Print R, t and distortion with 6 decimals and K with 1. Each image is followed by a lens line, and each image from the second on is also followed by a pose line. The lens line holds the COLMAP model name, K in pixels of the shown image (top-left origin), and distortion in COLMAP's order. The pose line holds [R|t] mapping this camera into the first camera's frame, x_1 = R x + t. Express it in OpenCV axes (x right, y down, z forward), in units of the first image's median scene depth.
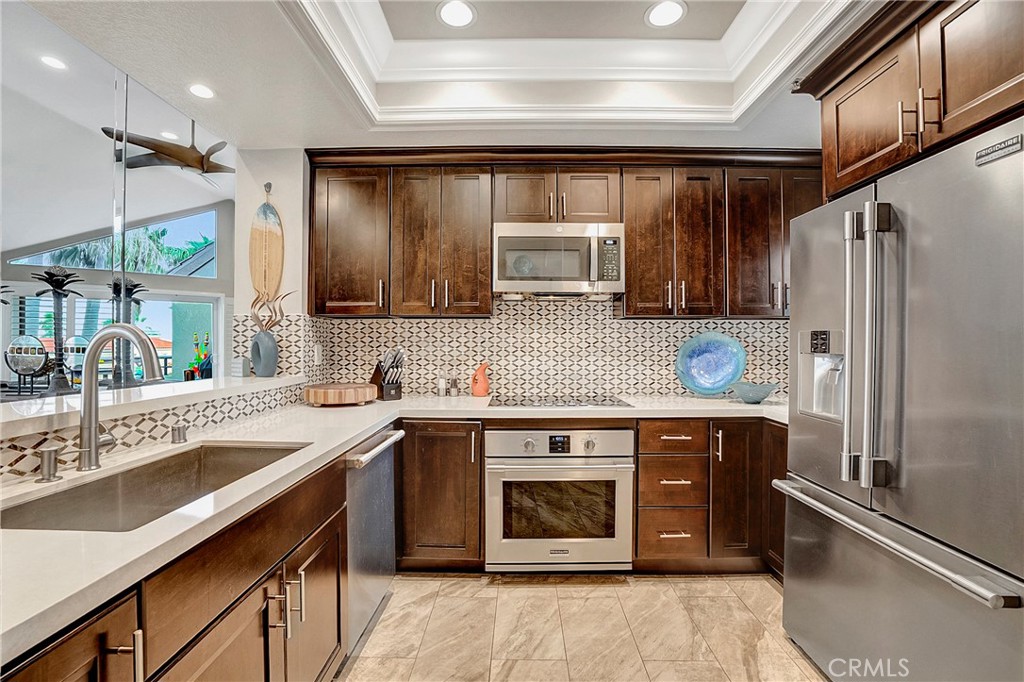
lens RADIAL K [[445.9, 0, 511.0], [0, 445.9, 346.2], [0, 0, 1]] dist [-0.053715, 0.014643]
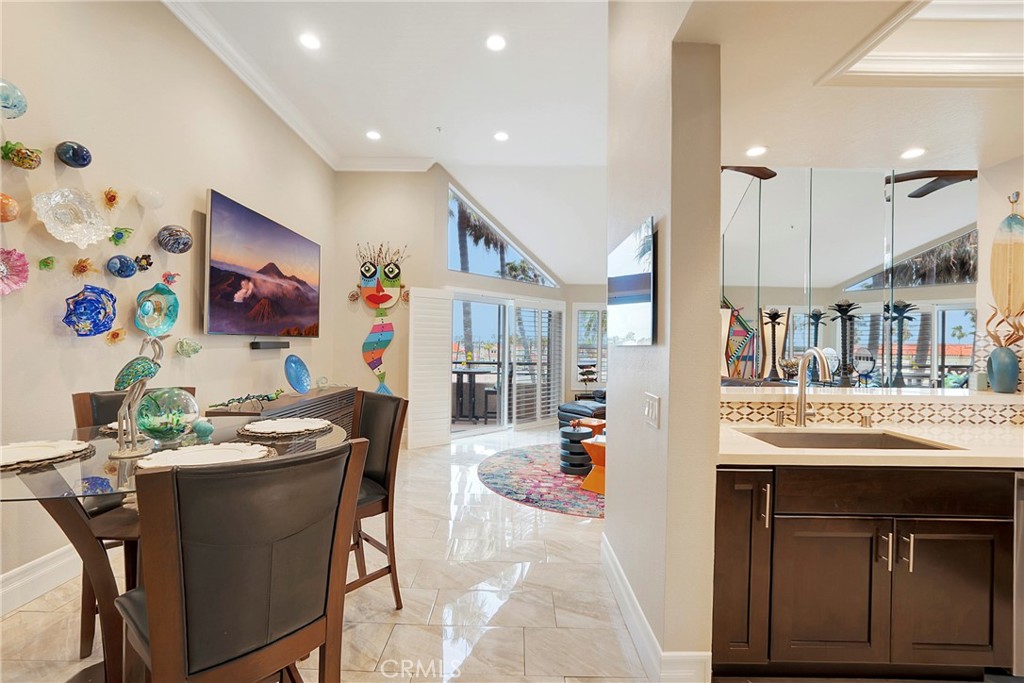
lens RADIAL K [[439.3, 0, 512.1], [0, 439.3, 347.0], [0, 0, 1]] dist [-0.030094, 0.013376]
pose [[0.008683, 0.006407, -0.999942, 0.386368], [-0.017705, 0.999824, 0.006253, -0.019056], [0.999806, 0.017649, 0.008795, -0.114953]]
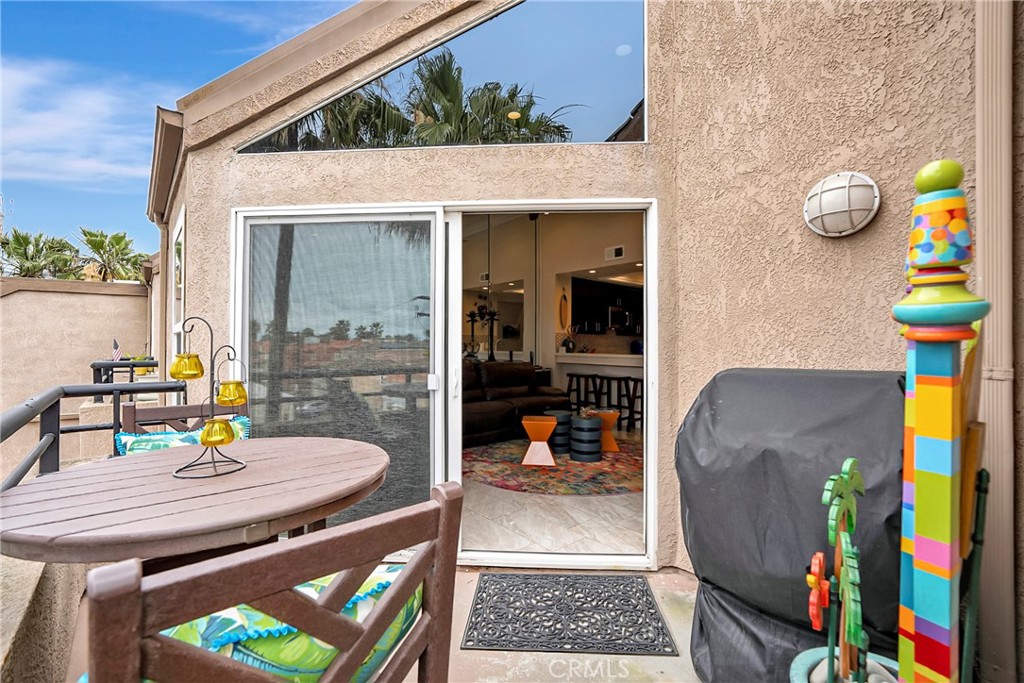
lens RADIAL K [[439.3, 0, 512.1], [0, 439.3, 347.0], [0, 0, 1]] dist [-0.030094, 0.013376]
pose [[0.738609, 0.006453, 0.674103, -2.790922], [-0.010909, 0.999938, 0.002381, 0.024301], [-0.674046, -0.009112, 0.738634, -0.953077]]
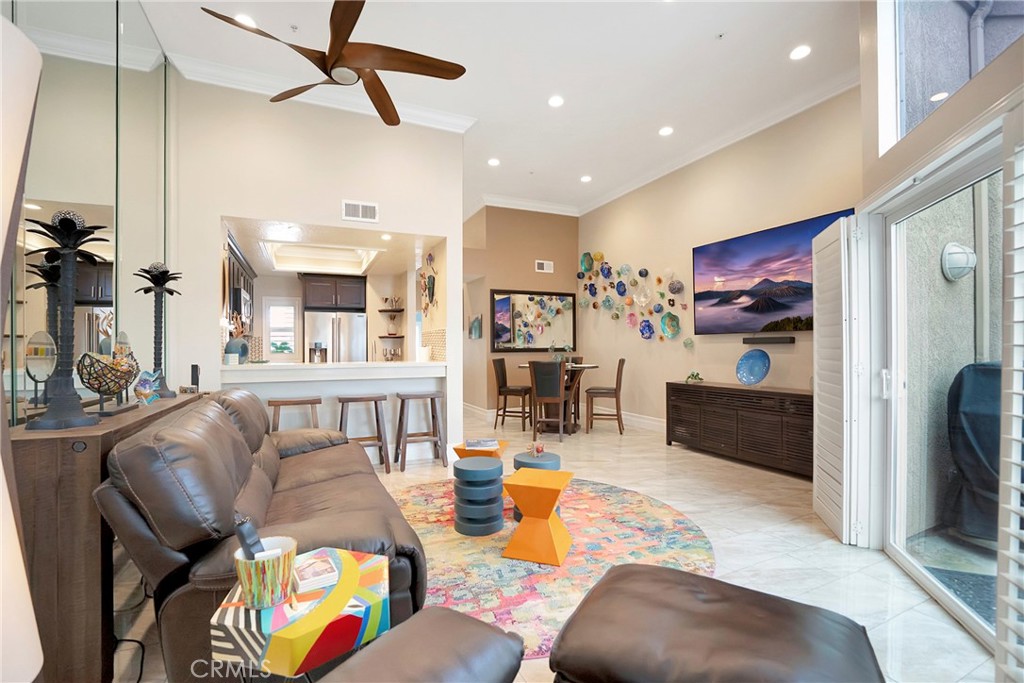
lens RADIAL K [[441.4, 0, 511.2], [0, 441.4, 343.9], [0, 0, 1]] dist [-0.051854, 0.012804]
pose [[-0.434593, 0.009502, 0.900577, -2.413150], [0.011800, 0.999919, -0.004856, 0.011724], [-0.900549, 0.008516, -0.434670, 0.745400]]
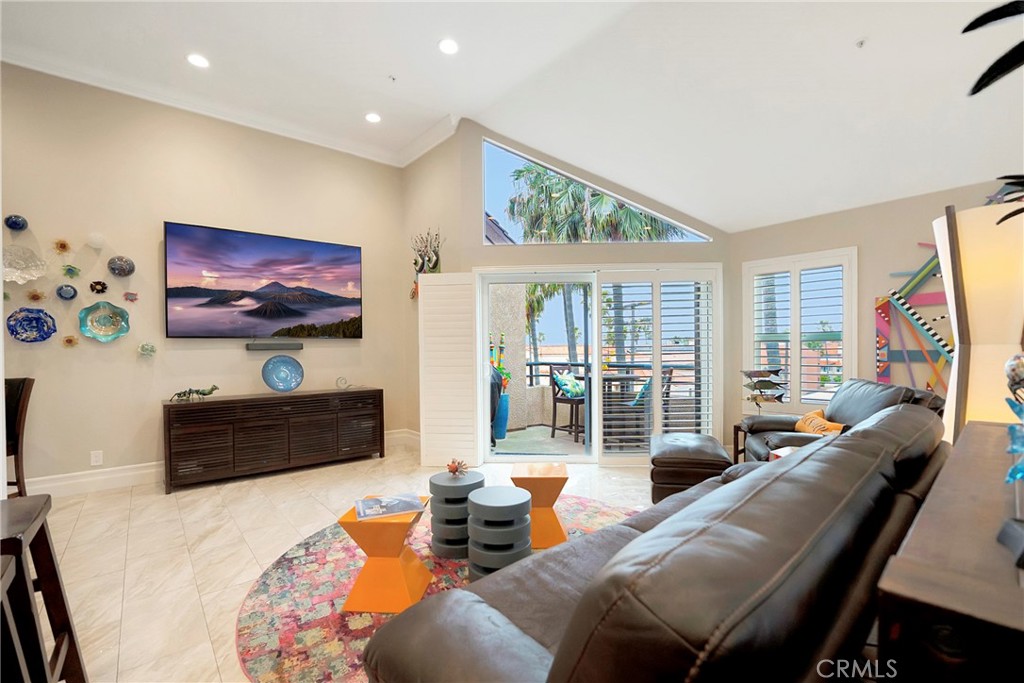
lens RADIAL K [[447.9, 0, 514.7], [0, 447.9, 358.4], [0, 0, 1]] dist [-0.052014, 0.014730]
pose [[-0.746507, 0.024517, -0.664926, -0.772638], [0.011018, 0.999639, 0.024489, 0.015054], [0.665287, 0.010955, -0.746508, 1.021845]]
